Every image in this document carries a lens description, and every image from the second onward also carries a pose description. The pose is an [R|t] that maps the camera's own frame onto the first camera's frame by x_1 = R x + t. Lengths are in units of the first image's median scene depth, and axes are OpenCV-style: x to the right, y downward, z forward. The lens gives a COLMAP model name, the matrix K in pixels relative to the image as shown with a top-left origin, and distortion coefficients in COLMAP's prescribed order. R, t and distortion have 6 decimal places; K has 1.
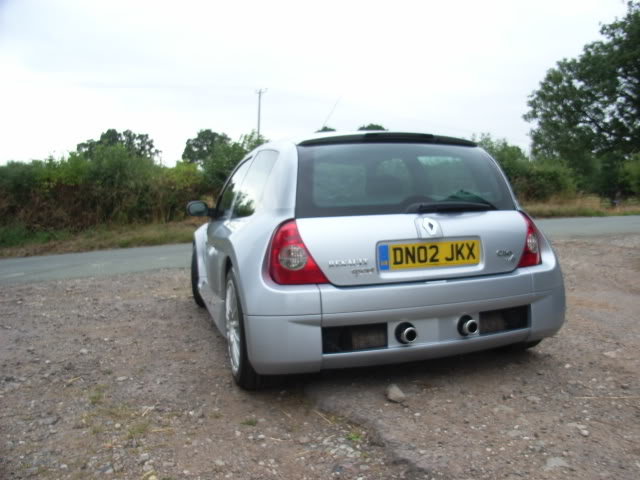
lens RADIAL K [[523.0, 0, 320.0], [0, 523.0, 240.0], [0, 0, 1]] dist [-0.114590, 0.121097]
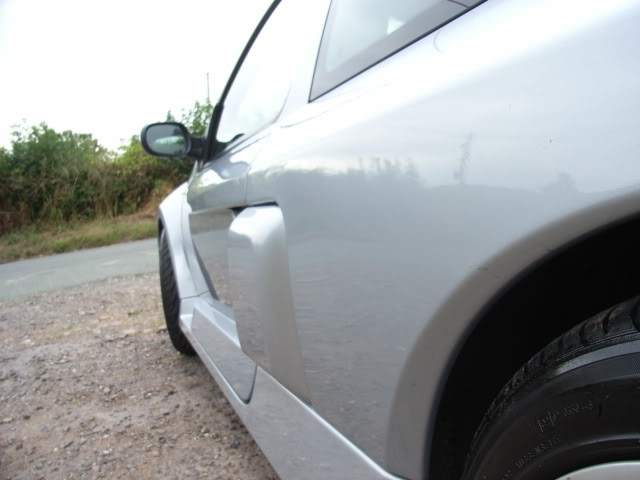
lens RADIAL K [[523.0, 0, 320.0], [0, 523.0, 240.0], [0, 0, 1]] dist [-0.114590, 0.121097]
pose [[0.992984, -0.087141, 0.079933, -0.051708], [0.085098, 0.995961, 0.028627, 0.006395], [-0.082104, -0.021624, 0.996389, 0.194826]]
